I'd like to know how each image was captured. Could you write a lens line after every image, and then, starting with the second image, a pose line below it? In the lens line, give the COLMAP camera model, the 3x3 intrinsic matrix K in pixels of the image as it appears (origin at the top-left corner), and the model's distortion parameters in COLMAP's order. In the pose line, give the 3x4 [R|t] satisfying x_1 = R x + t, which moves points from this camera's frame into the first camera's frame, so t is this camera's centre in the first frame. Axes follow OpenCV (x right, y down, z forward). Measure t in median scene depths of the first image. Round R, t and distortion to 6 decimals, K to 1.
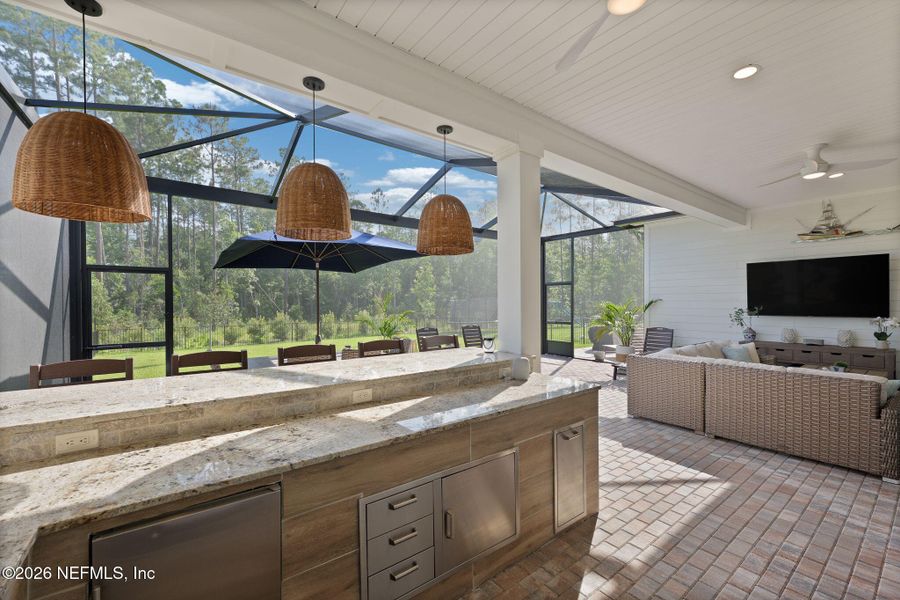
lens RADIAL K [[365.4, 0, 445.4], [0, 365.4, 300.7], [0, 0, 1]] dist [0.001354, -0.001145]
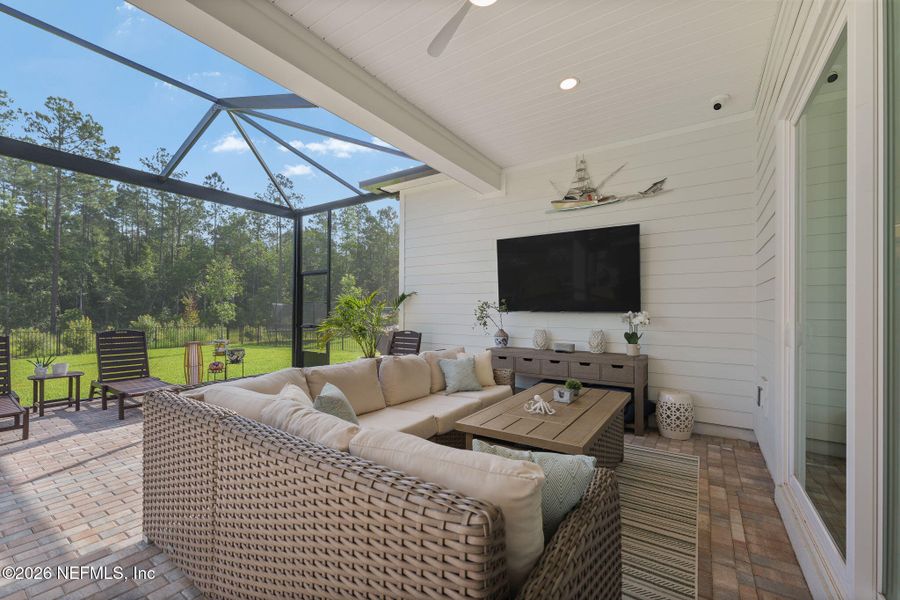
lens RADIAL K [[365.4, 0, 443.4], [0, 365.4, 302.8], [0, 0, 1]] dist [0.001354, -0.001145]
pose [[0.944406, 0.016159, 0.328383, 0.542091], [-0.010440, 0.999762, -0.019172, 0.040806], [-0.328615, 0.014678, 0.944350, 0.395181]]
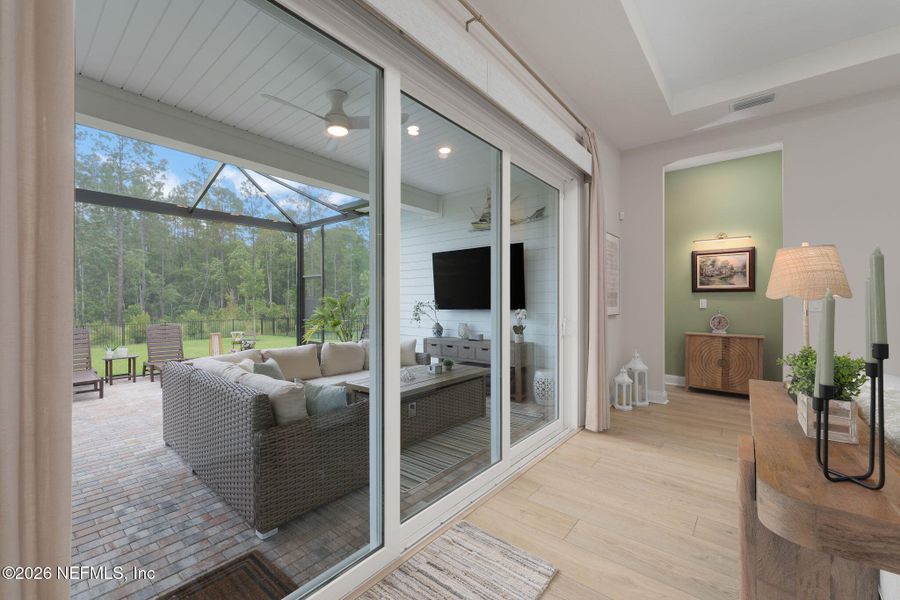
lens RADIAL K [[365.4, 0, 445.1], [0, 365.4, 301.0], [0, 0, 1]] dist [0.001354, -0.001145]
pose [[0.970272, -0.000973, 0.242015, 0.698529], [0.000655, 0.999999, 0.001394, 0.019310], [-0.242016, -0.001194, 0.970272, 0.111385]]
